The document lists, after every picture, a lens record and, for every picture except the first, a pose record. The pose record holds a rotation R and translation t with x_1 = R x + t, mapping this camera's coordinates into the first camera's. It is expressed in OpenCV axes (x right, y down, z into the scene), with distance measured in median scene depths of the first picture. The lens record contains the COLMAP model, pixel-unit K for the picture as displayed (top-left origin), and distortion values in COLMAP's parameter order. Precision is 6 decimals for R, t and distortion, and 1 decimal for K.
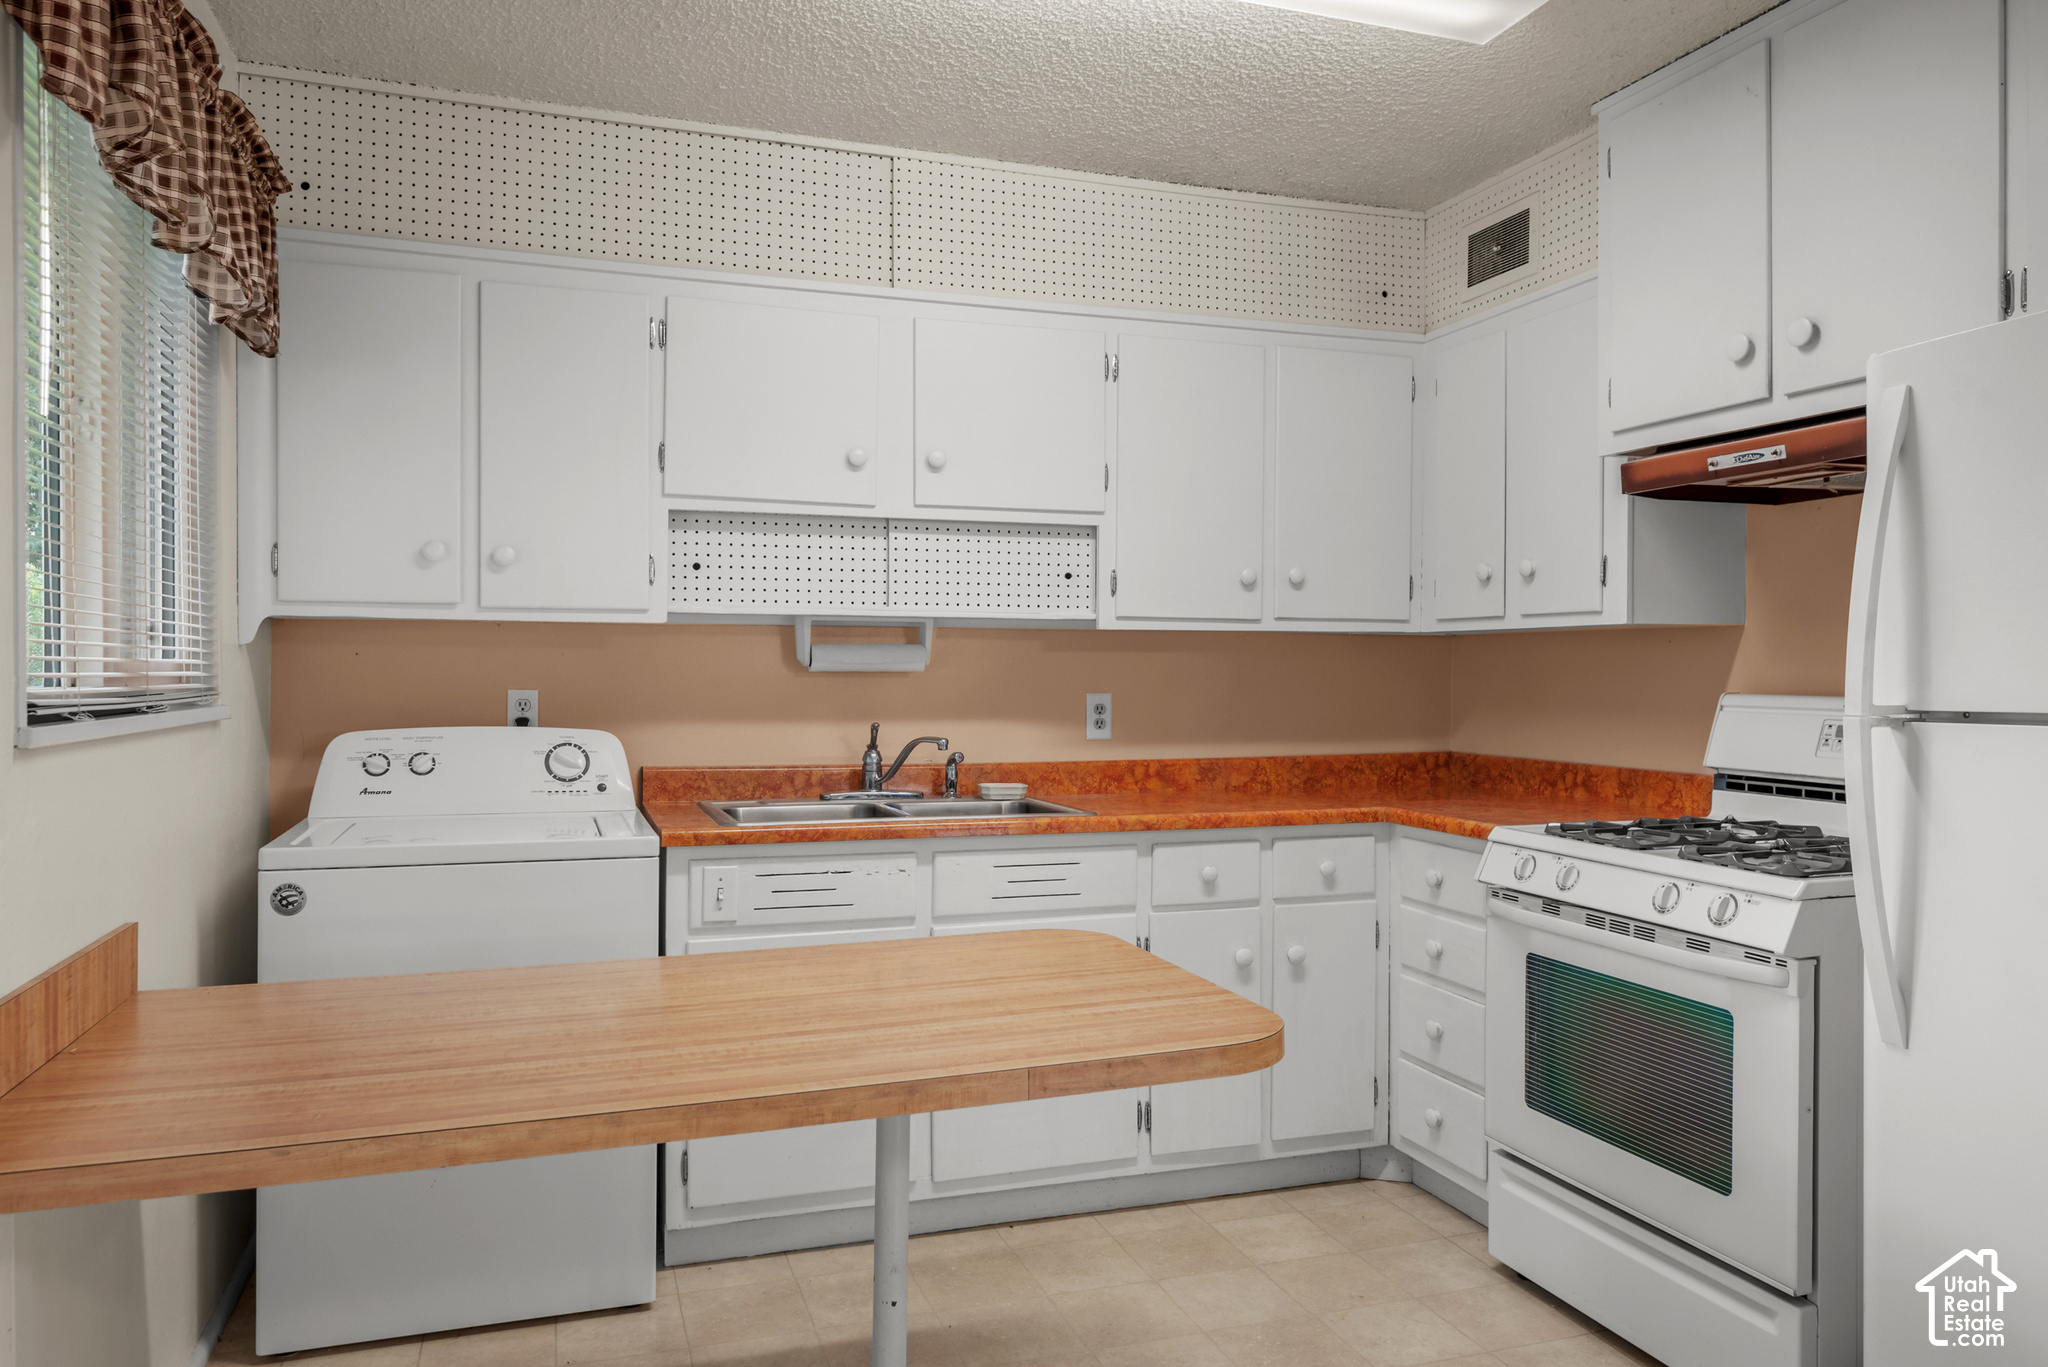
lens RADIAL K [[1404.9, 0, 1024.0], [0, 1404.9, 683.5], [0, 0, 1]] dist [0.004940, 0.000033]
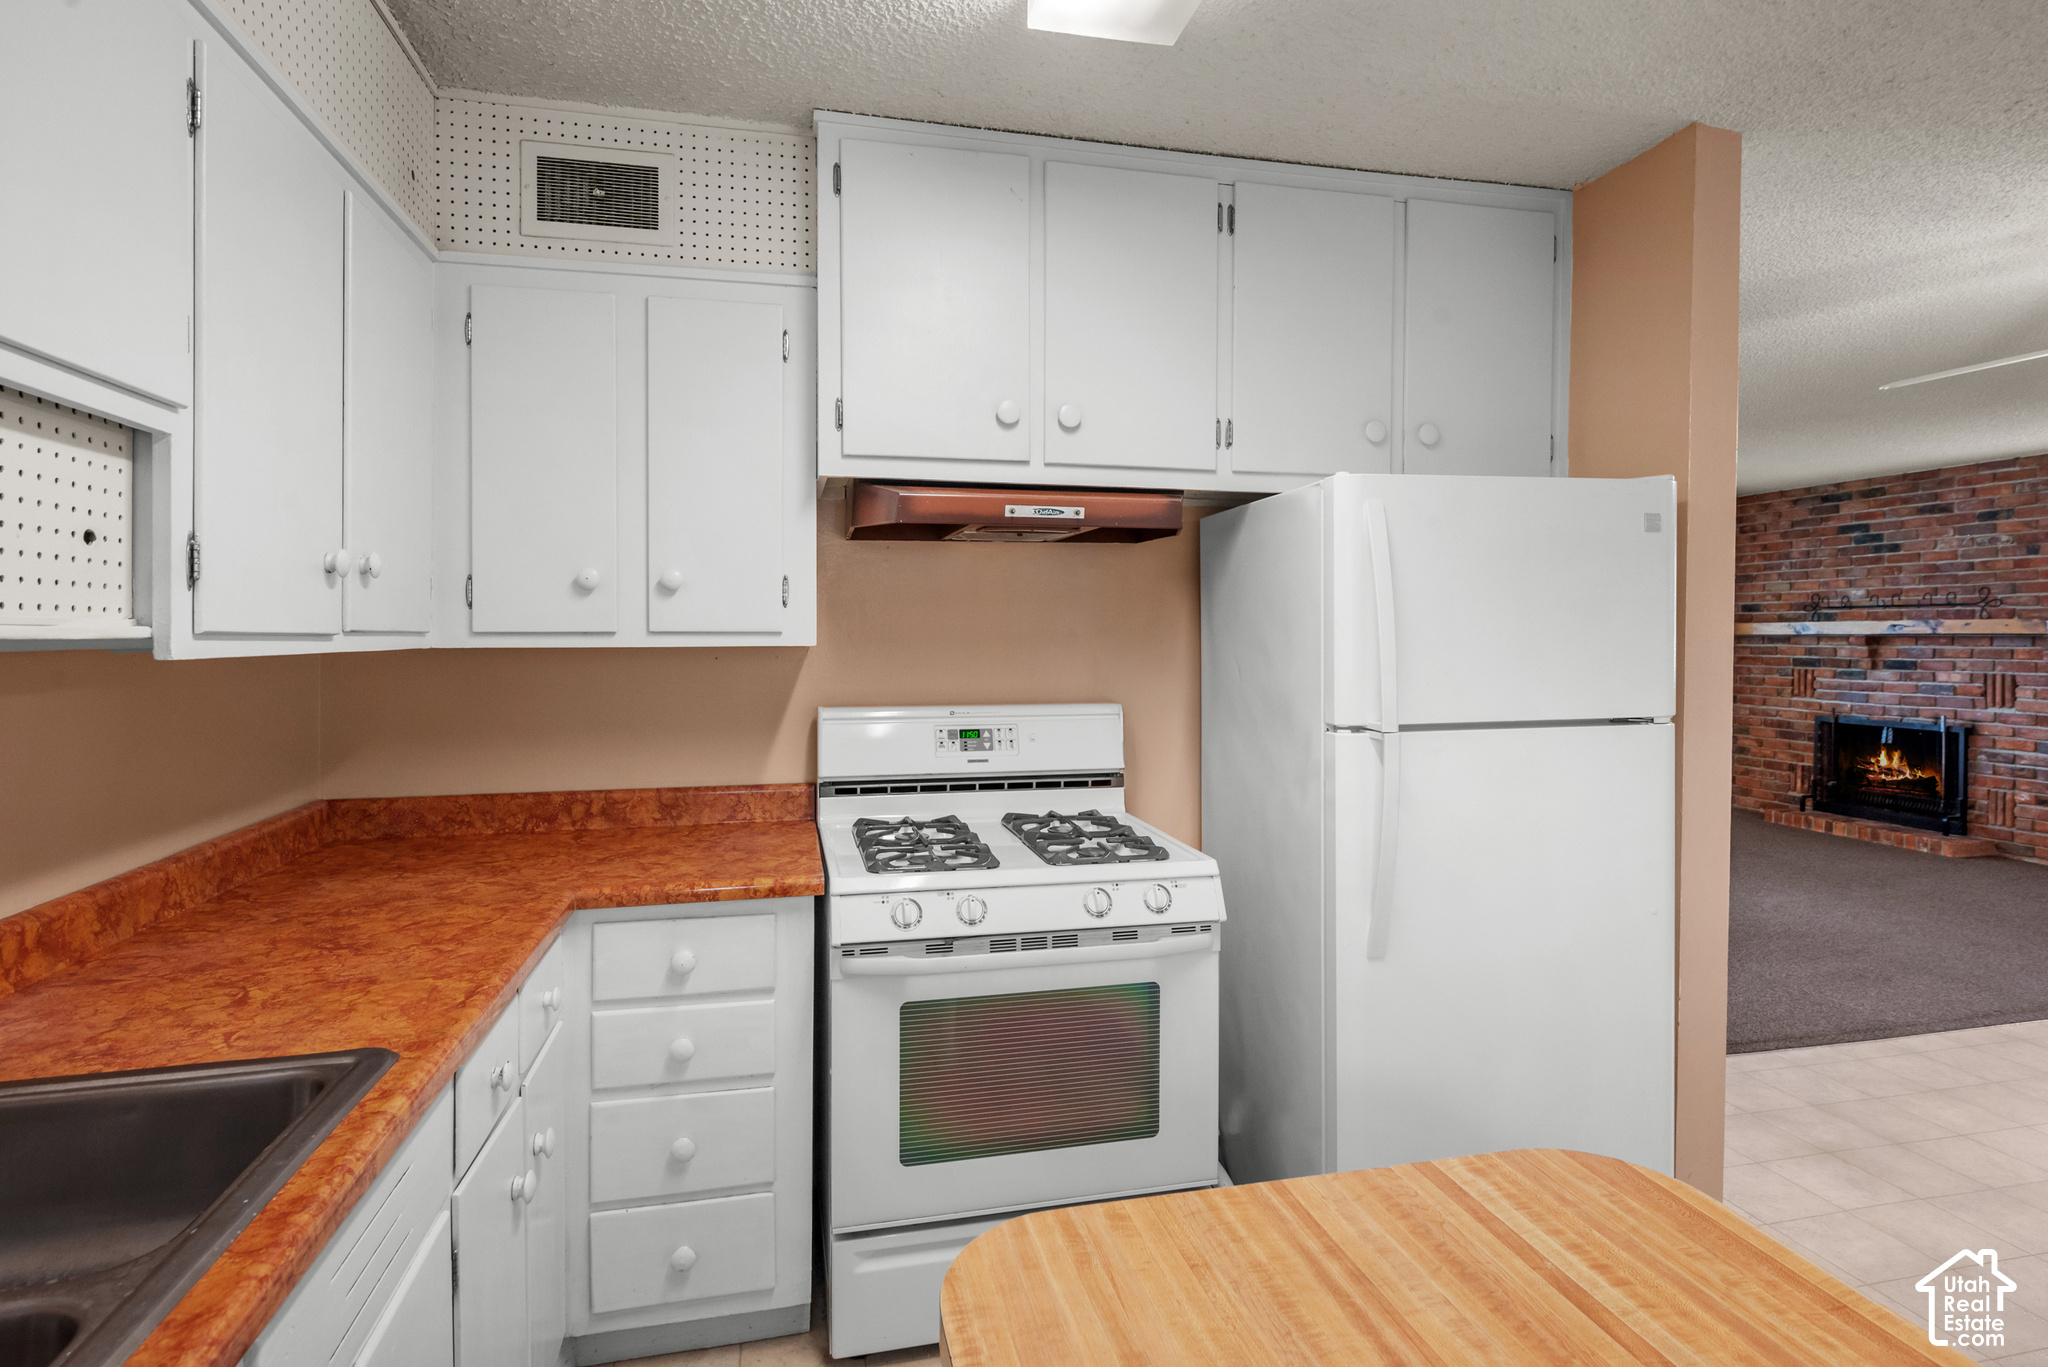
lens RADIAL K [[1042.9, 0, 1025.1], [0, 1042.9, 648.1], [0, 0, 1]] dist [-0.002199, 0.000107]
pose [[0.092391, -0.015231, 0.995606, -0.269843], [0.012654, 0.999820, 0.014121, -0.045361], [-0.995642, 0.011293, 0.092567, 0.715389]]
